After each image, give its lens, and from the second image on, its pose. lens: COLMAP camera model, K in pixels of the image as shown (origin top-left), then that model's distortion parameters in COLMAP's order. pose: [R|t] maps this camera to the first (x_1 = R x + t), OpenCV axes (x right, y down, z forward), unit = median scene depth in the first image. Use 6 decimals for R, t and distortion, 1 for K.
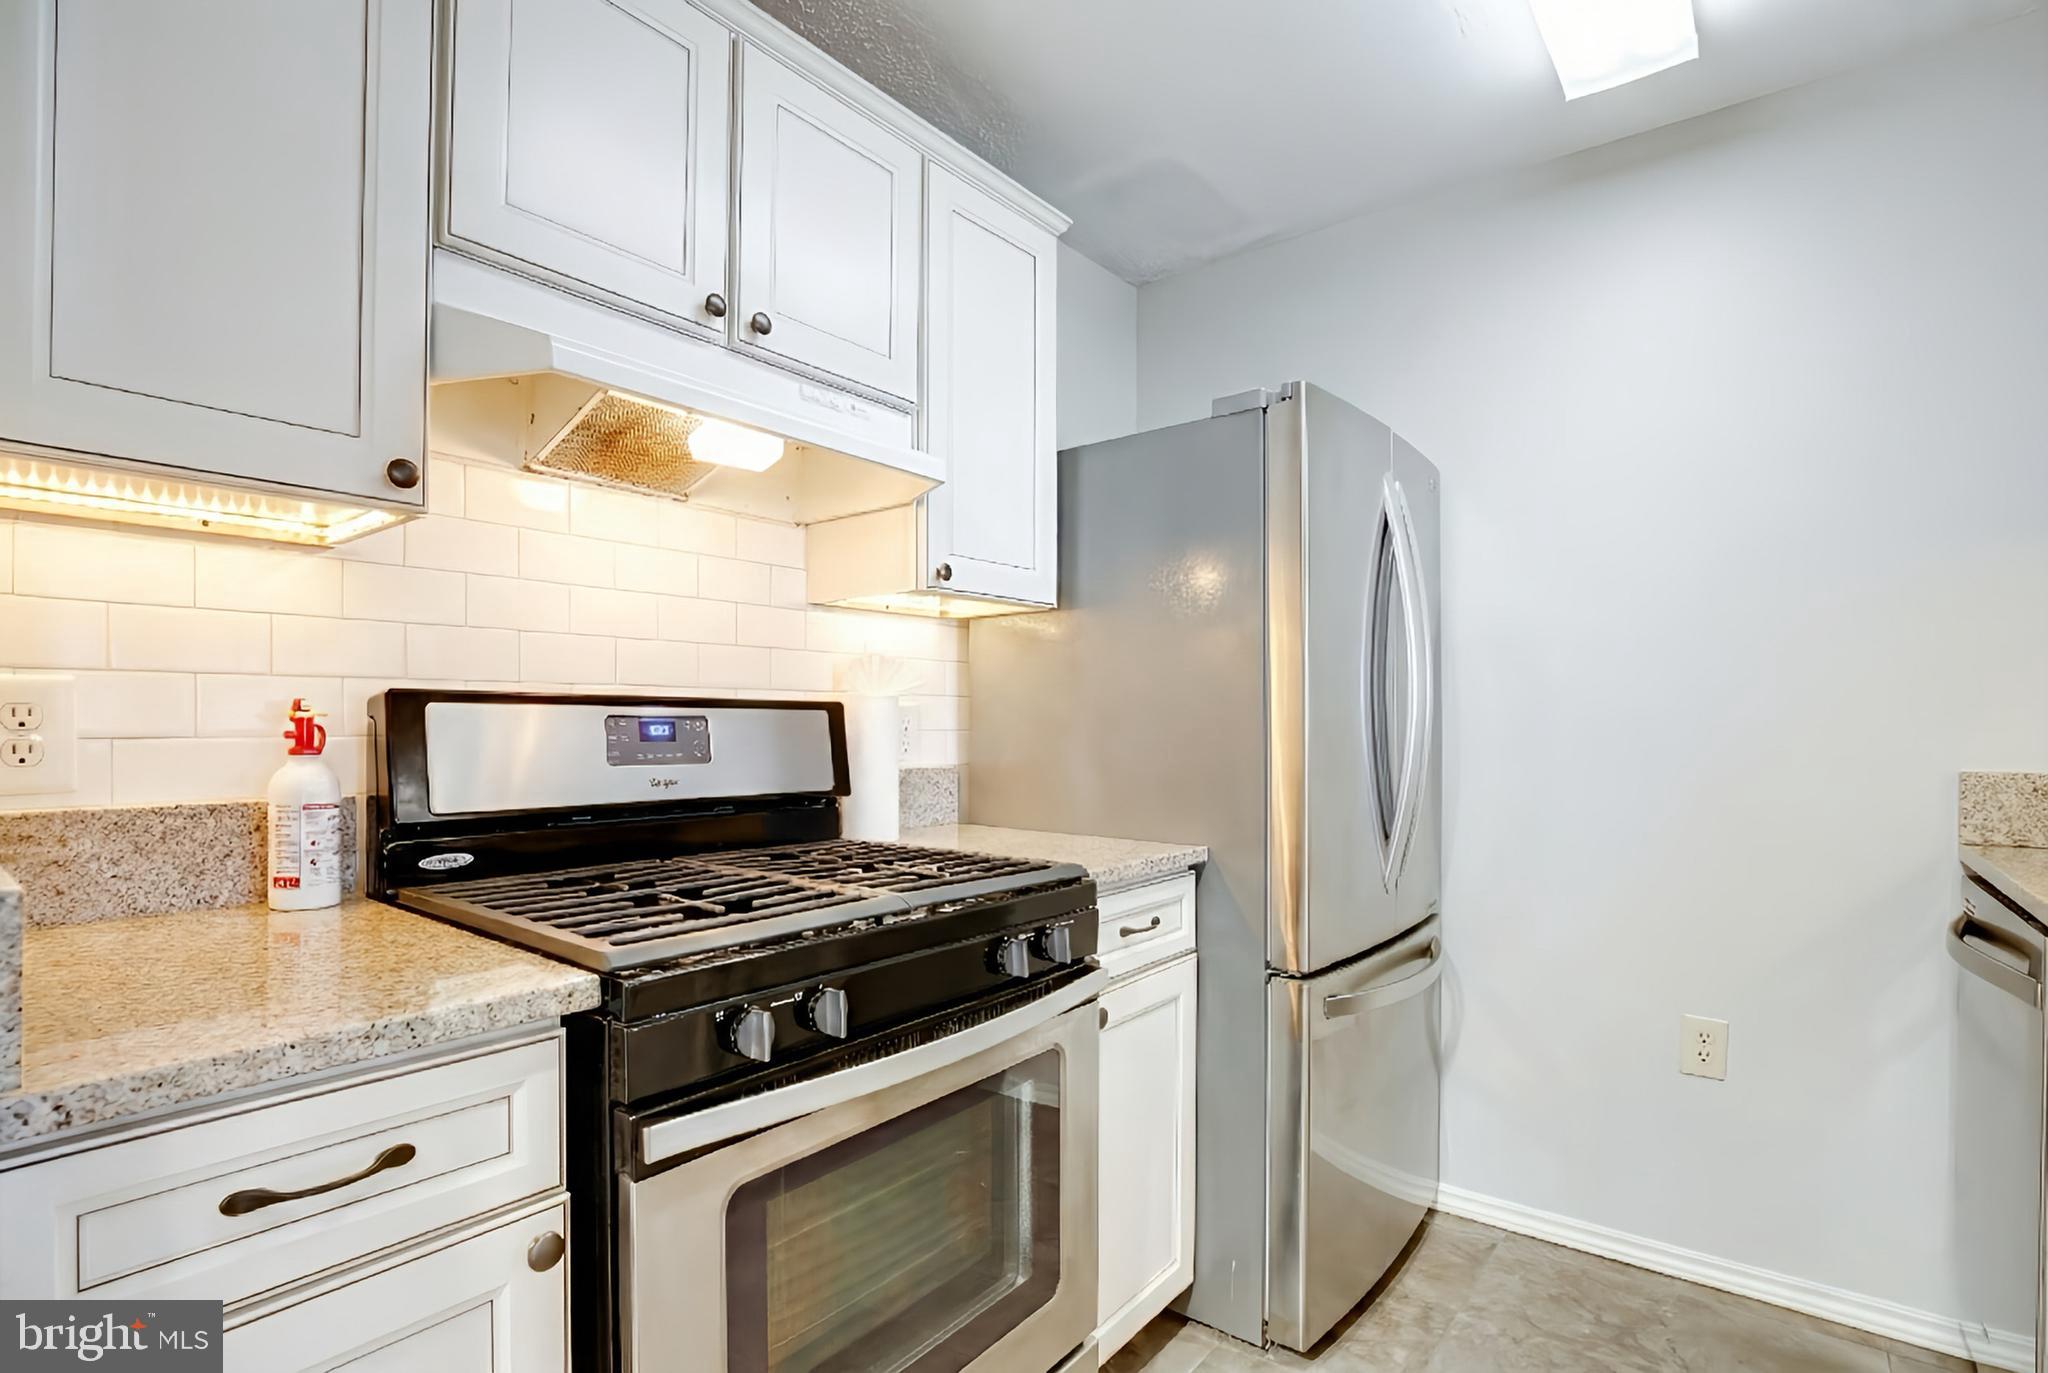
lens RADIAL K [[971.6, 0, 1034.0], [0, 971.6, 730.4], [0, 0, 1]] dist [-0.025249, 0.000572]
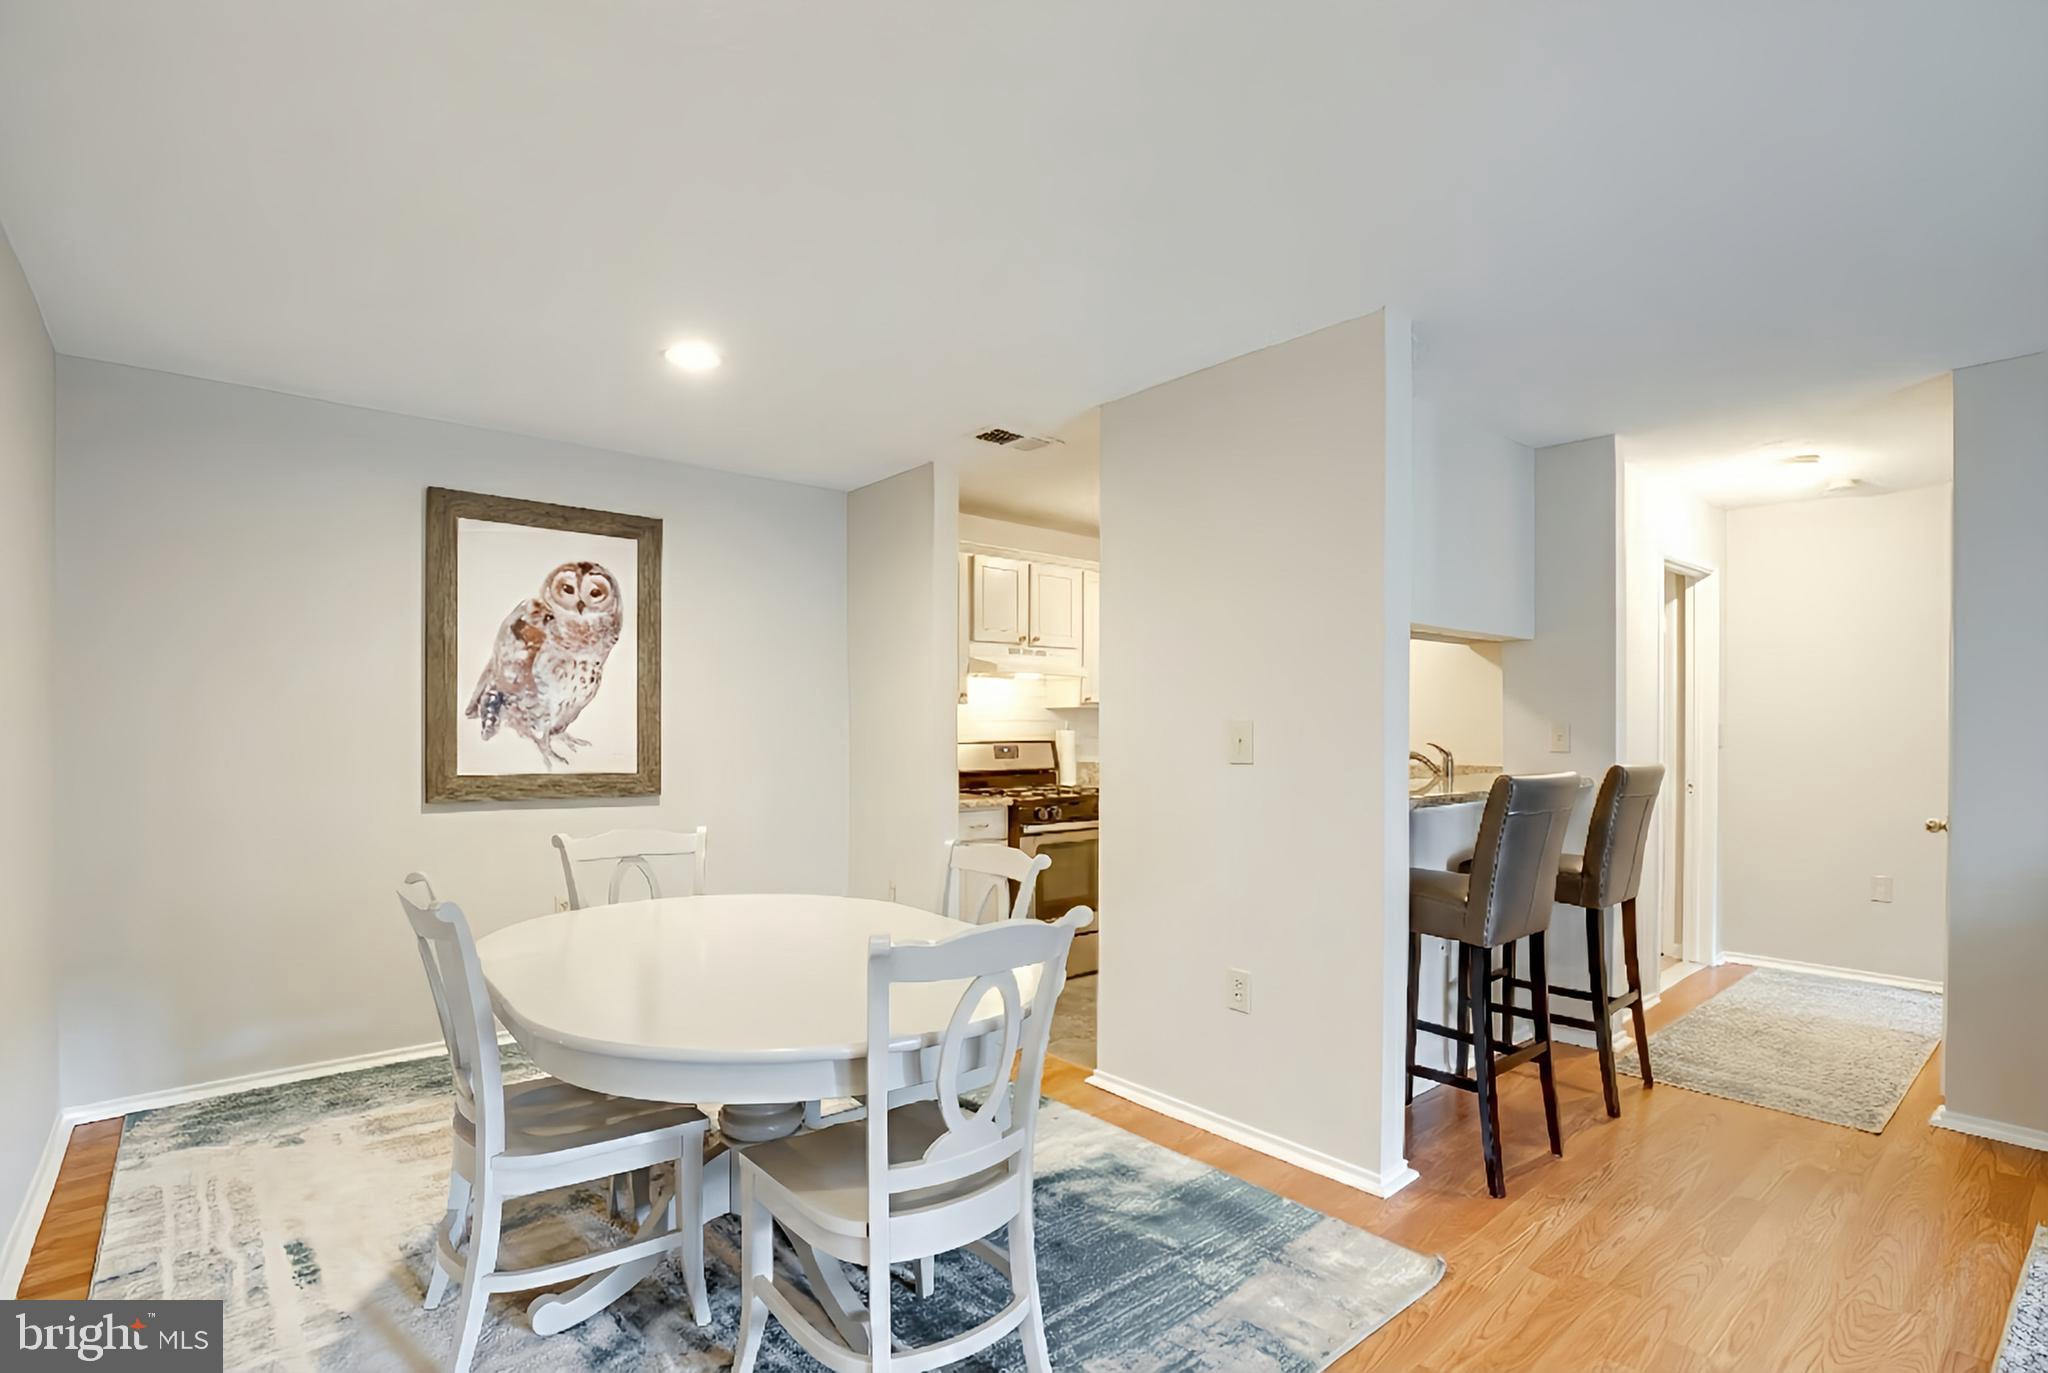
lens RADIAL K [[991.5, 0, 1025.3], [0, 991.5, 724.8], [0, 0, 1]] dist [-0.027421, 0.000473]
pose [[0.978556, -0.003412, -0.205954, 0.406248], [0.001582, 0.999958, -0.009051, -0.057209], [0.205977, 0.008531, 0.978520, -2.400304]]
